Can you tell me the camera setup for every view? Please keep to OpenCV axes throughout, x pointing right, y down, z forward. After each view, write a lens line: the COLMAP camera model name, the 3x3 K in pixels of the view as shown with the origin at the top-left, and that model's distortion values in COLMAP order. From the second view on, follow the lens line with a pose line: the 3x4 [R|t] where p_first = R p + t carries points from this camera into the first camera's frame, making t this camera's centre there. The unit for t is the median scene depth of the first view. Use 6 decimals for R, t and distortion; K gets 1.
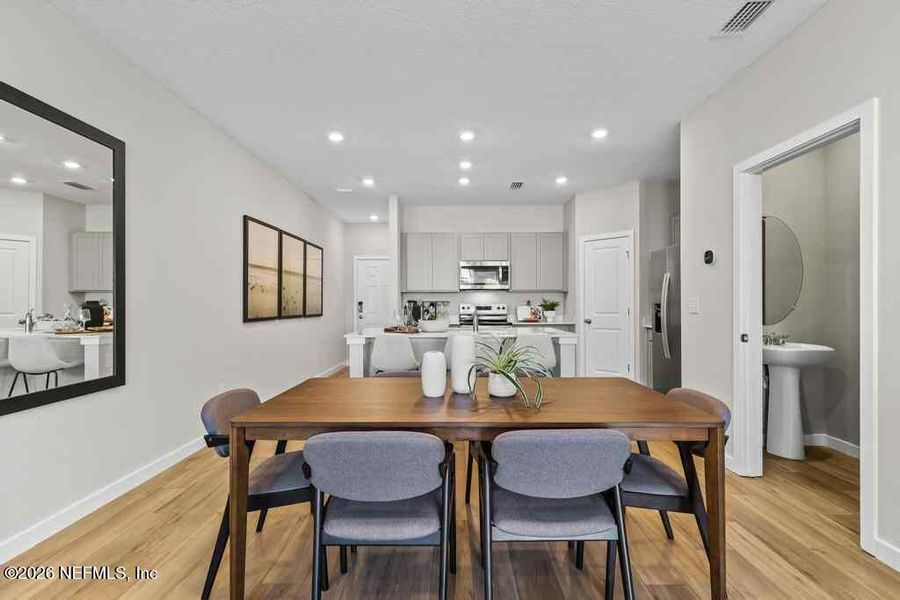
lens RADIAL K [[411.2, 0, 450.0], [0, 411.2, 300.0], [0, 0, 1]] dist [-0.000288, -0.000034]
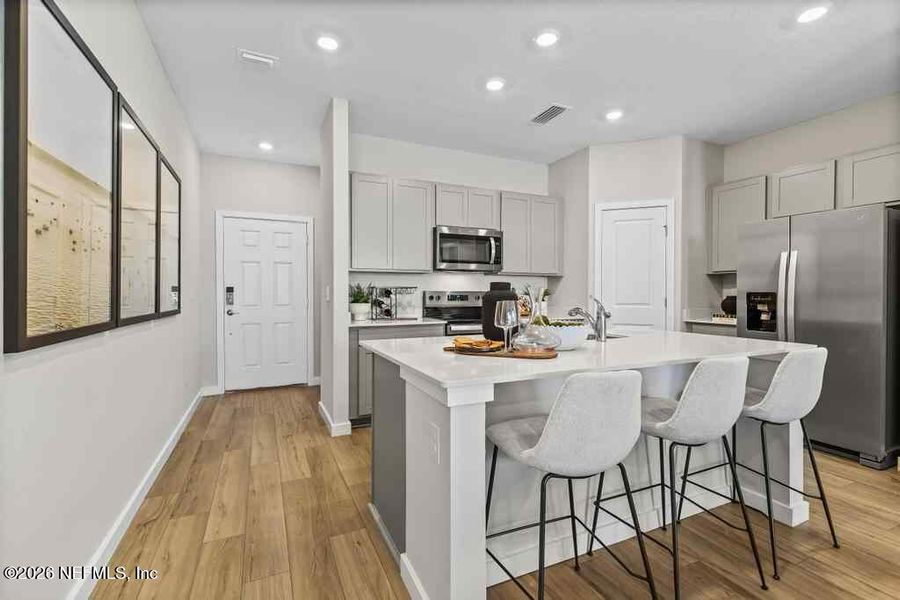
lens RADIAL K [[402.2, 0, 450.0], [0, 402.2, 300.0], [0, 0, 1]] dist [-0.000790, -0.000102]
pose [[0.902283, -0.002451, 0.431137, -0.247377], [-0.009226, 0.999645, 0.024992, 0.007253], [-0.431045, -0.026527, 0.901940, 0.446372]]
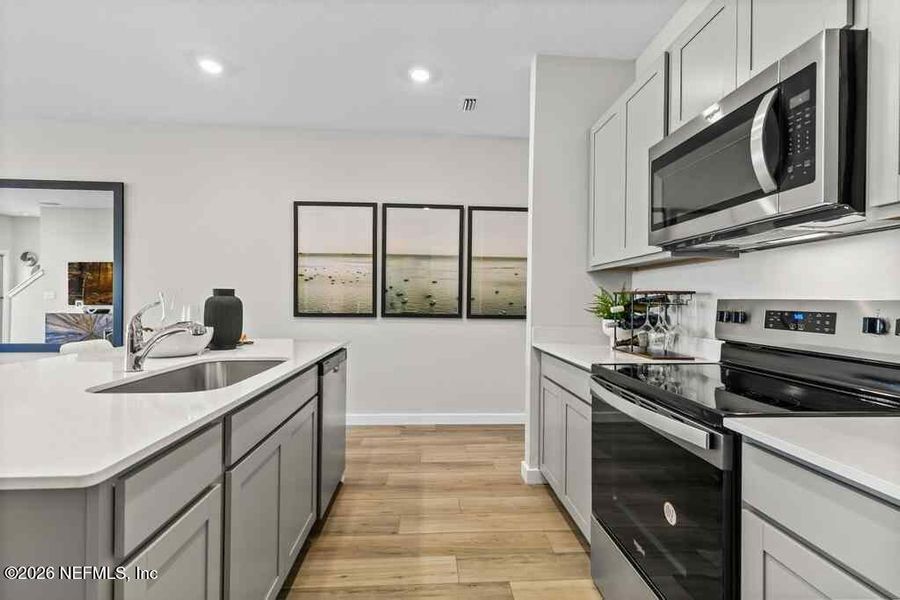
lens RADIAL K [[402.2, 0, 450.0], [0, 402.2, 300.0], [0, 0, 1]] dist [-0.000790, -0.000102]
pose [[0.071810, 0.002789, -0.997414, 0.305566], [-0.001876, 0.999995, 0.002661, 0.009693], [0.997417, 0.001680, 0.071814, 0.901336]]
